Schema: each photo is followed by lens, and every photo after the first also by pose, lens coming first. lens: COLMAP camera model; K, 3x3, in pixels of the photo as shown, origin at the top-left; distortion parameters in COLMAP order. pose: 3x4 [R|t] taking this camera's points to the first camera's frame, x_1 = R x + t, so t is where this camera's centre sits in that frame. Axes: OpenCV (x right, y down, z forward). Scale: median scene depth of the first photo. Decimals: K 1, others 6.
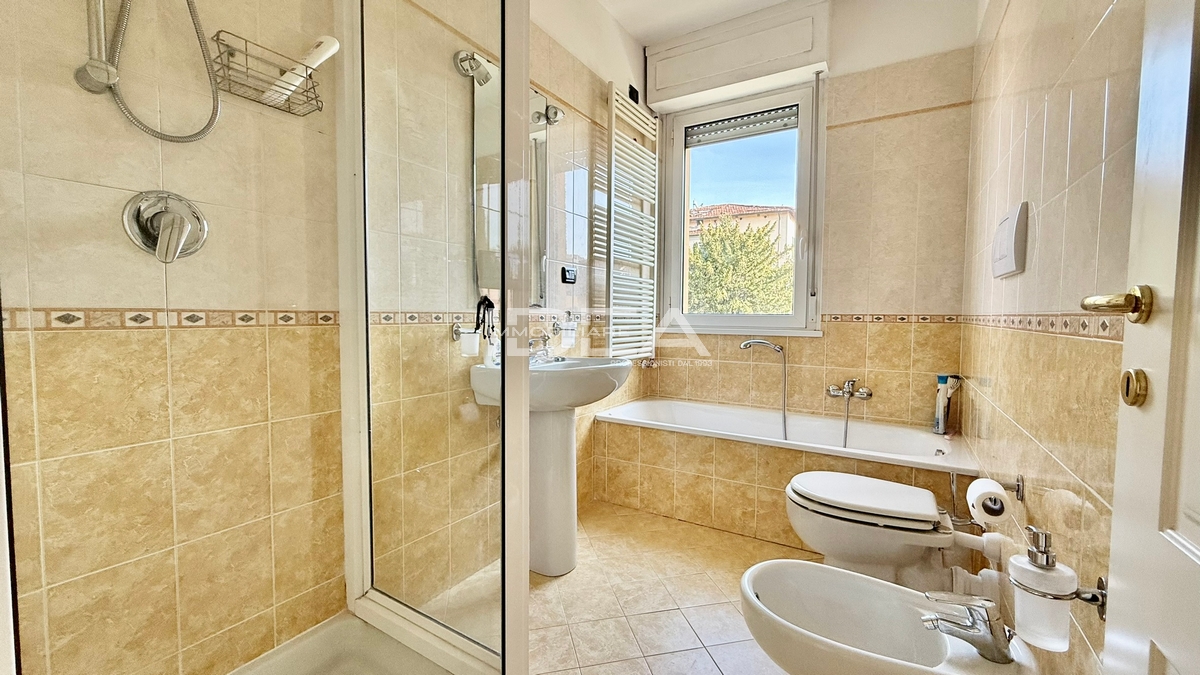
lens RADIAL K [[475.0, 0, 600.0], [0, 475.0, 337.5], [0, 0, 1]] dist [-0.000810, -0.000164]
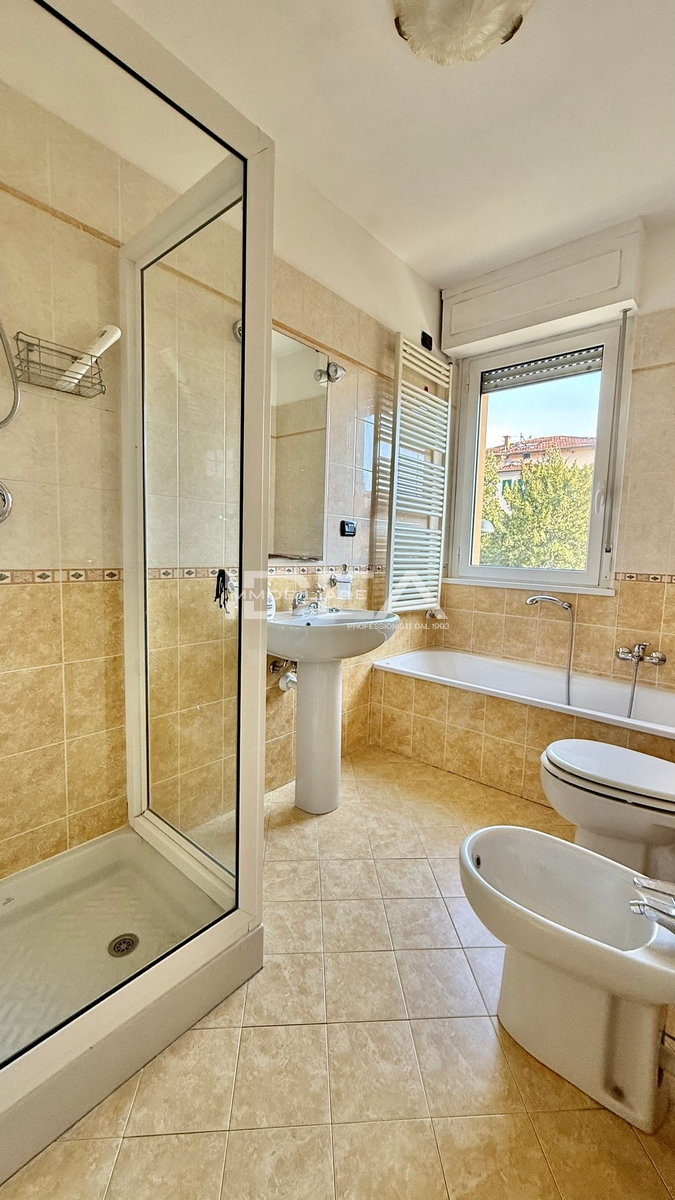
lens RADIAL K [[476.9, 0, 342.1], [0, 476.9, 594.6], [0, 0, 1]] dist [-0.000472, -0.000103]
pose [[0.987157, 0.037898, -0.155193, 0.097105], [-0.030687, 0.998347, 0.048602, -0.042065], [0.156778, -0.043215, 0.986688, -0.031138]]
